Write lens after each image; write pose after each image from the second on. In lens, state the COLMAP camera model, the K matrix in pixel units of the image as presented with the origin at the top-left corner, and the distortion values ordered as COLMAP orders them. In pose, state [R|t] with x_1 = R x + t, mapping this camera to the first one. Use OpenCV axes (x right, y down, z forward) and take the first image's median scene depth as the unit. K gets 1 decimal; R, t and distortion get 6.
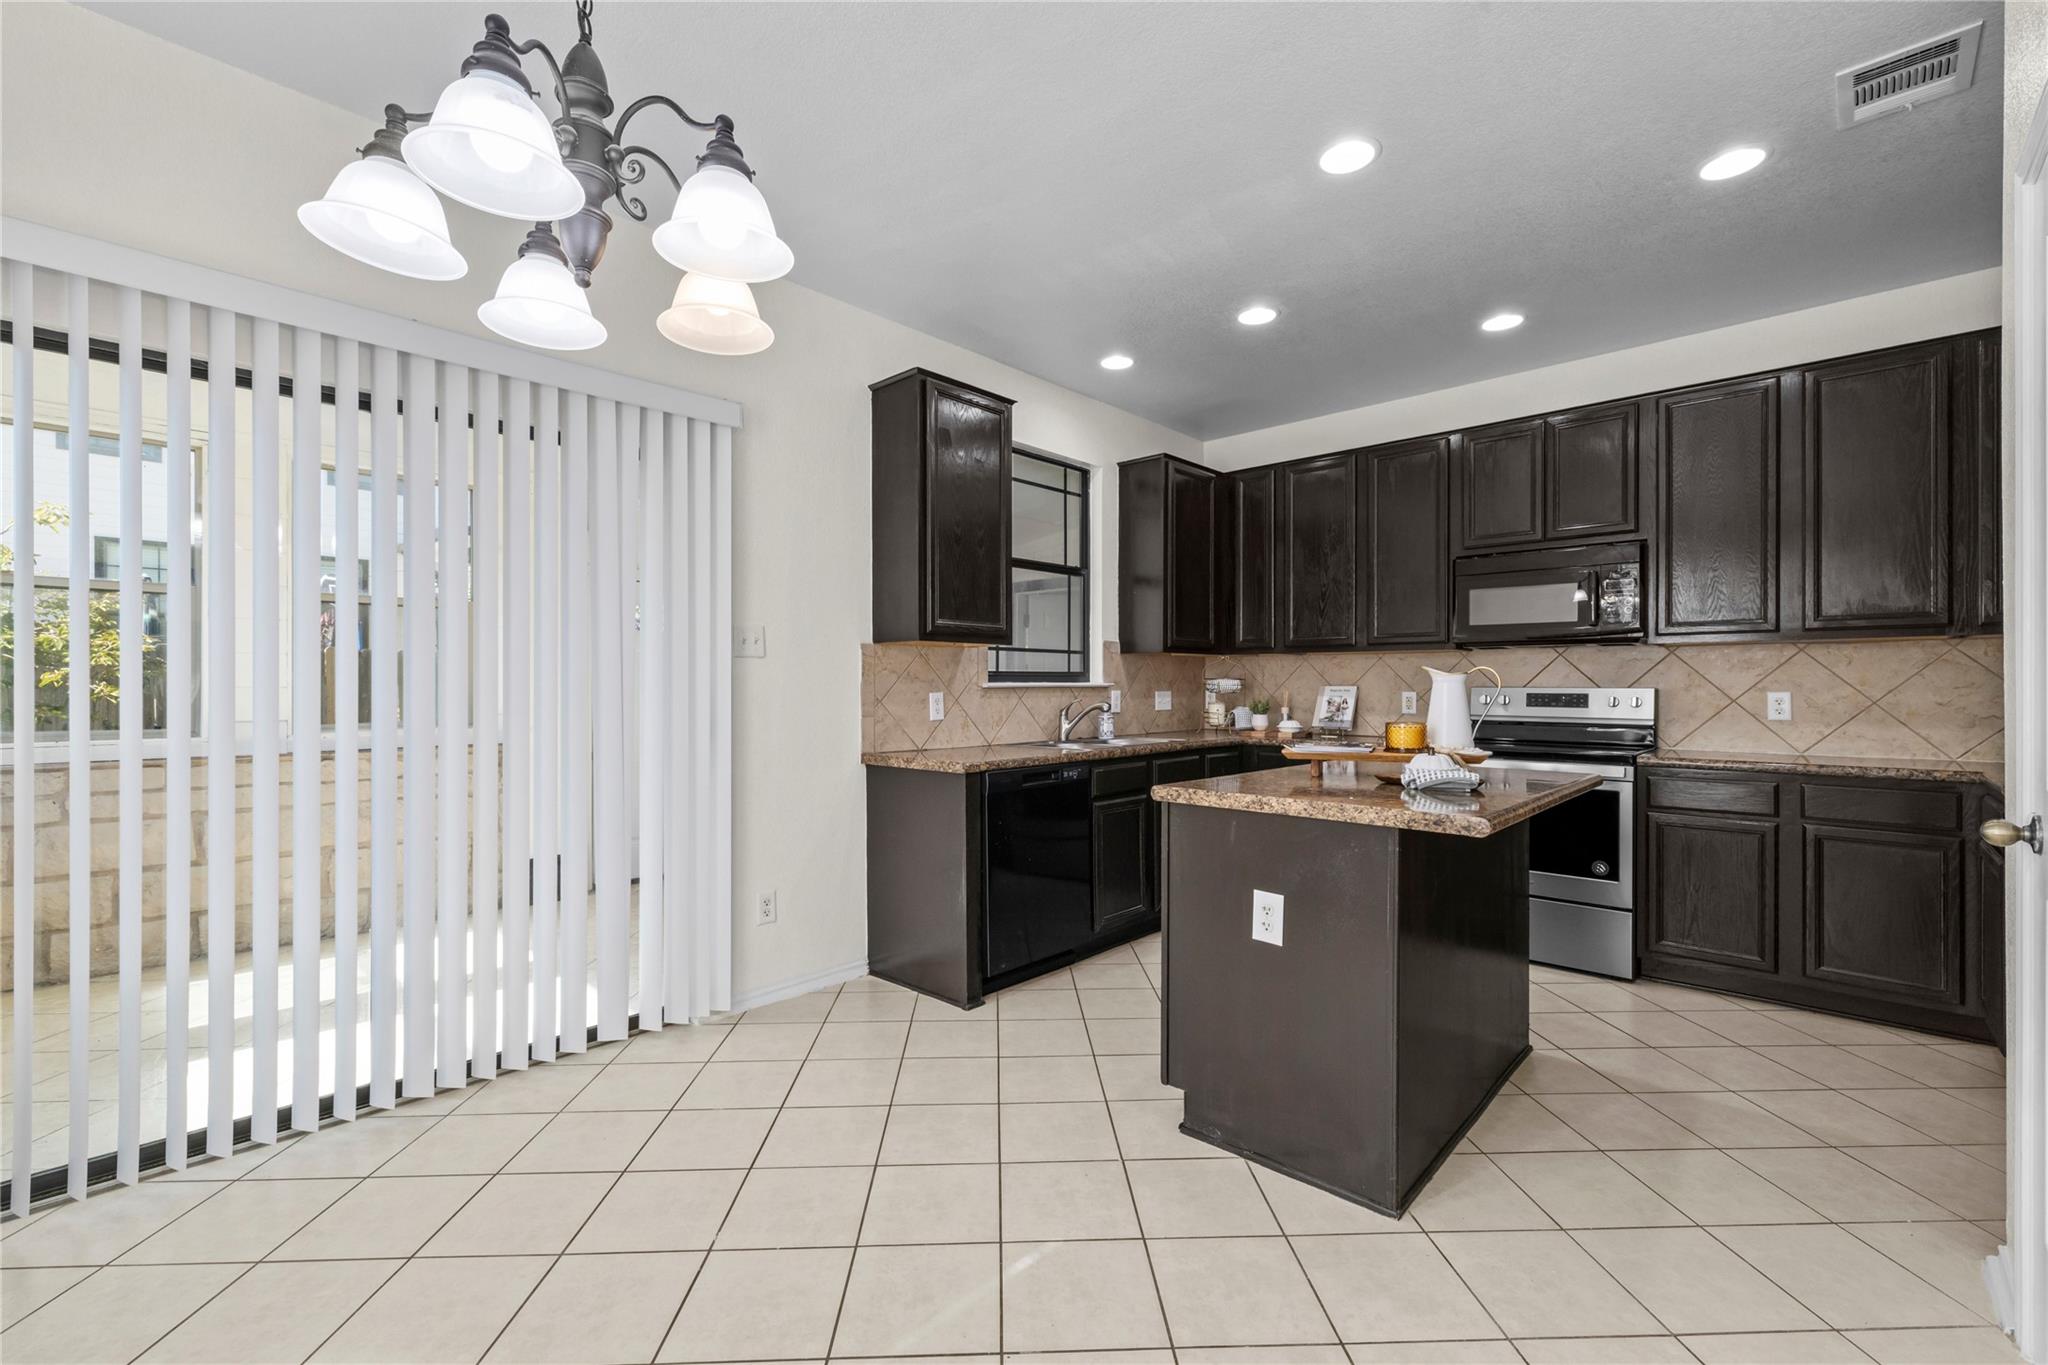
lens RADIAL K [[871.4, 0, 1025.7], [0, 871.4, 685.7], [0, 0, 1]] dist [0.000147, 0.000059]
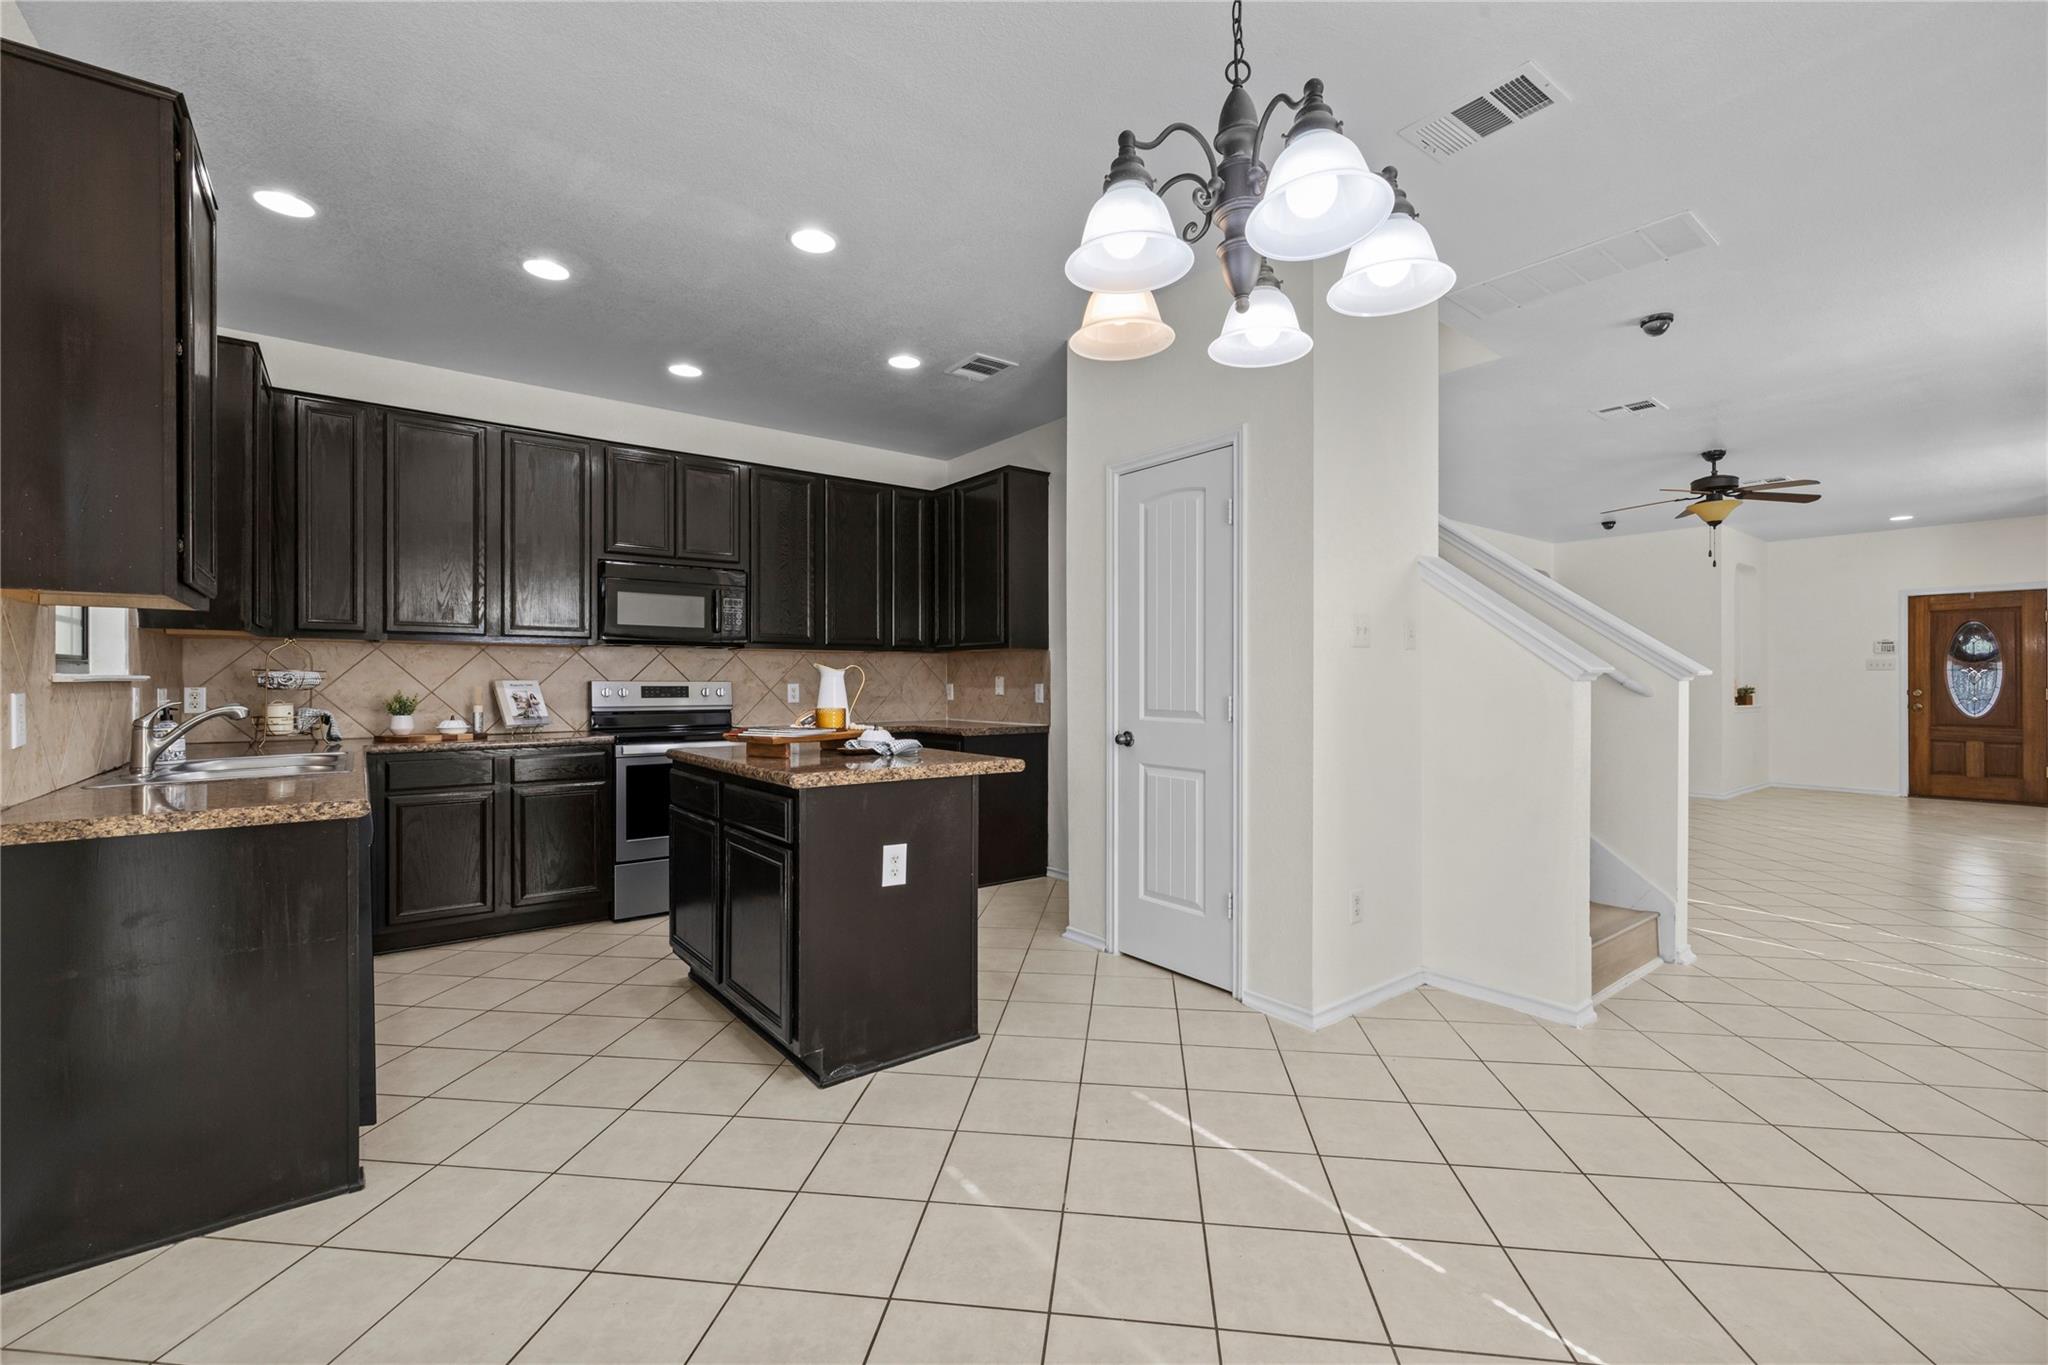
lens RADIAL K [[855.3, 0, 1024.0], [0, 855.3, 682.5], [0, 0, 1]] dist [0.001687, 0.000105]
pose [[0.157620, -0.002114, 0.987498, -0.515807], [0.001017, 0.999998, 0.001979, 0.002145], [-0.987499, 0.000692, 0.157621, 0.360824]]
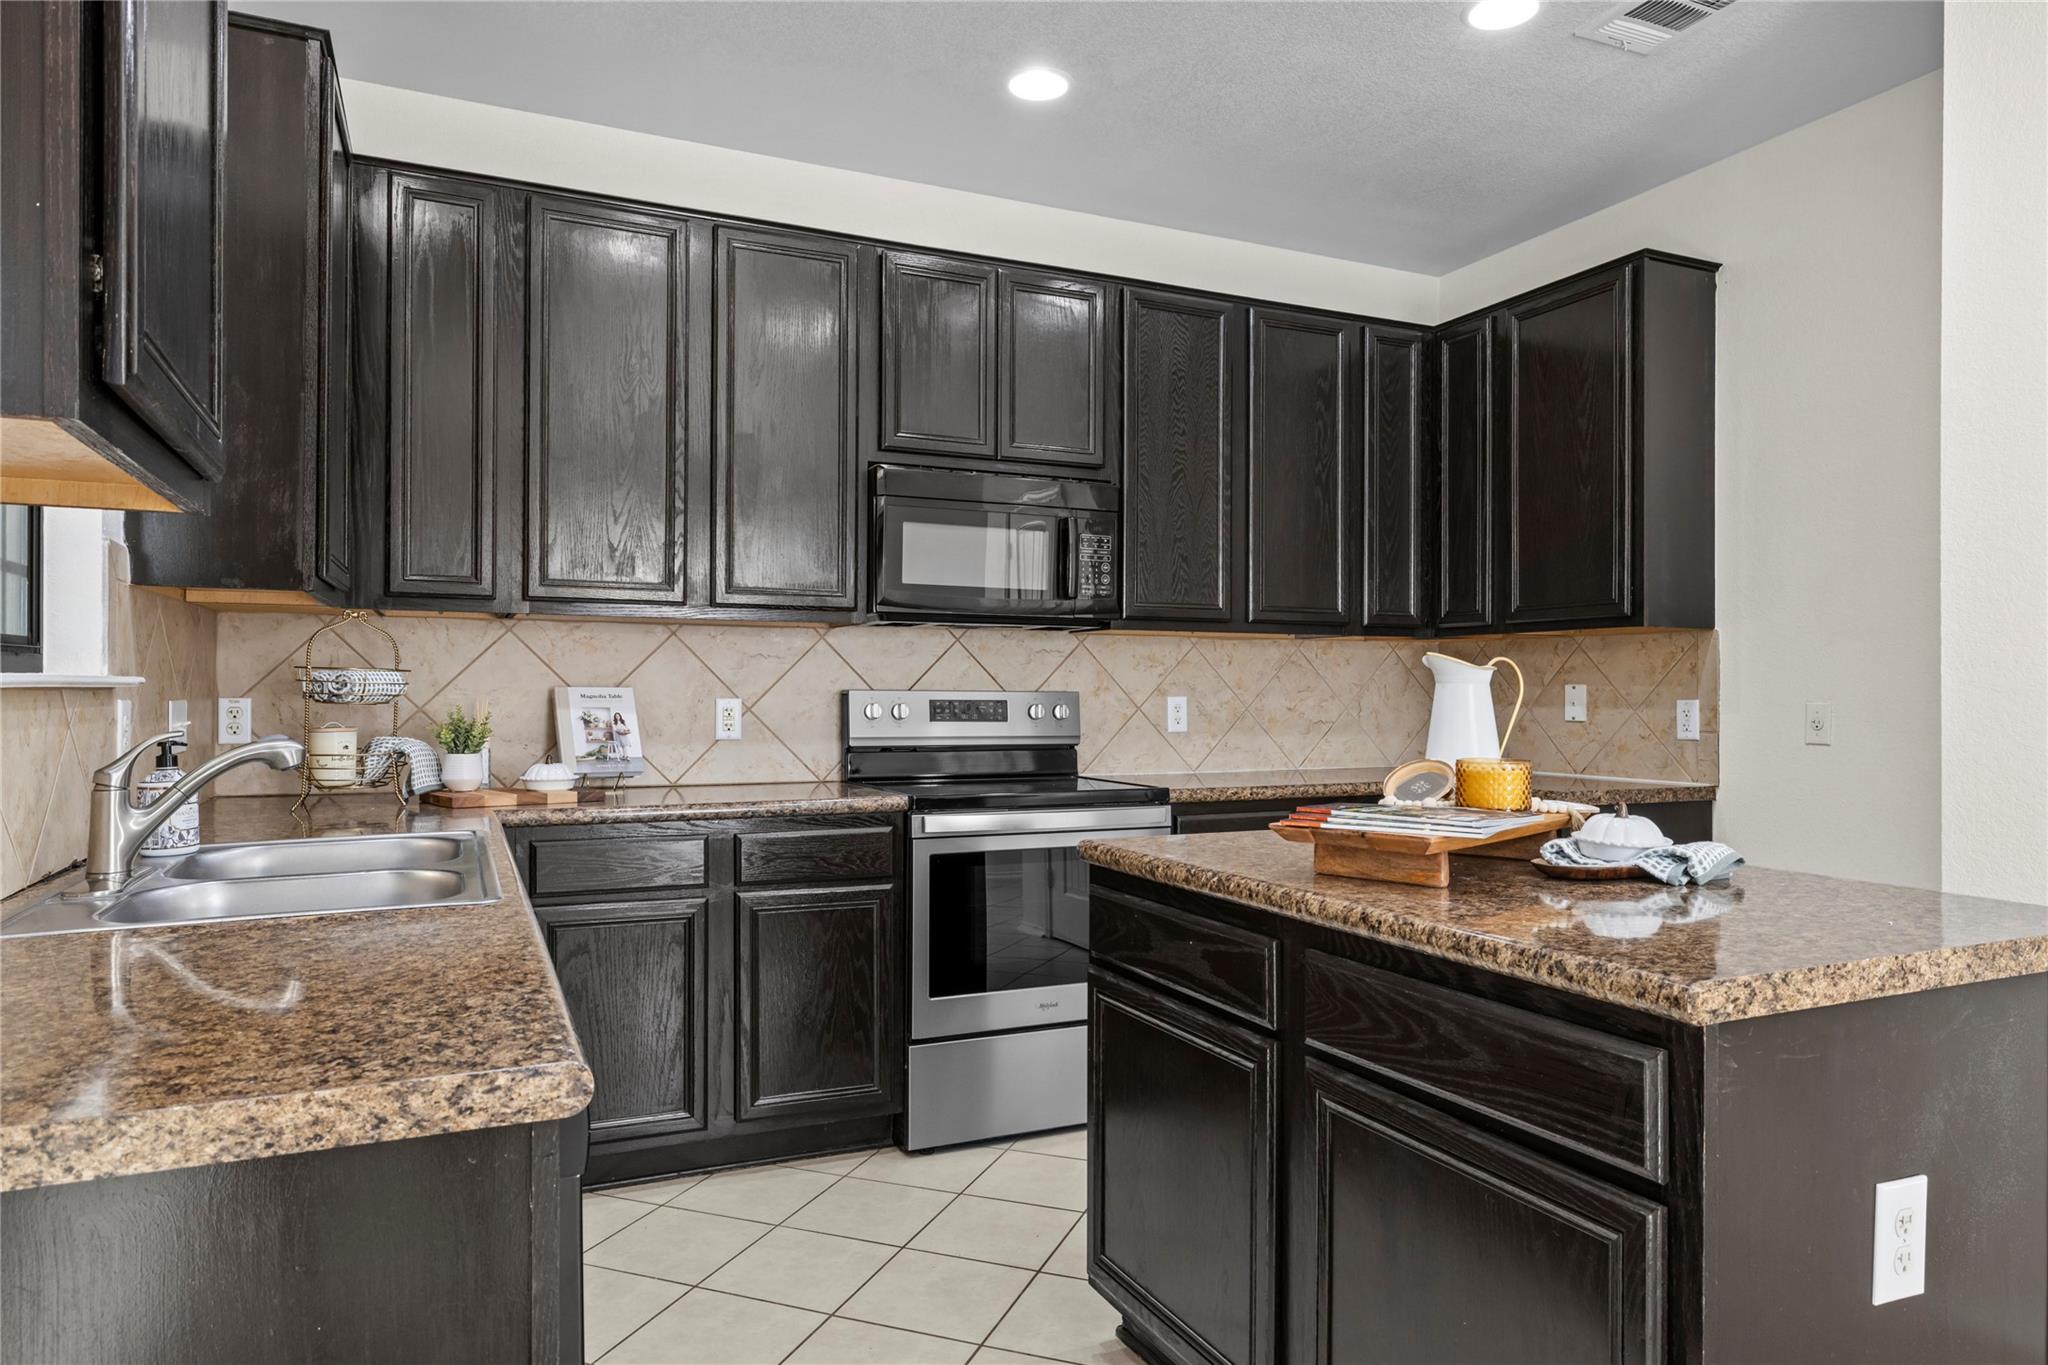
lens RADIAL K [[1250.5, 0, 1019.8], [0, 1250.5, 693.4], [0, 0, 1]] dist [-0.002919, 0.000350]
pose [[0.380561, -0.001193, 0.924755, -0.253628], [-0.003933, 0.999988, 0.002908, 0.001169], [-0.924748, -0.004744, 0.380551, 0.671384]]
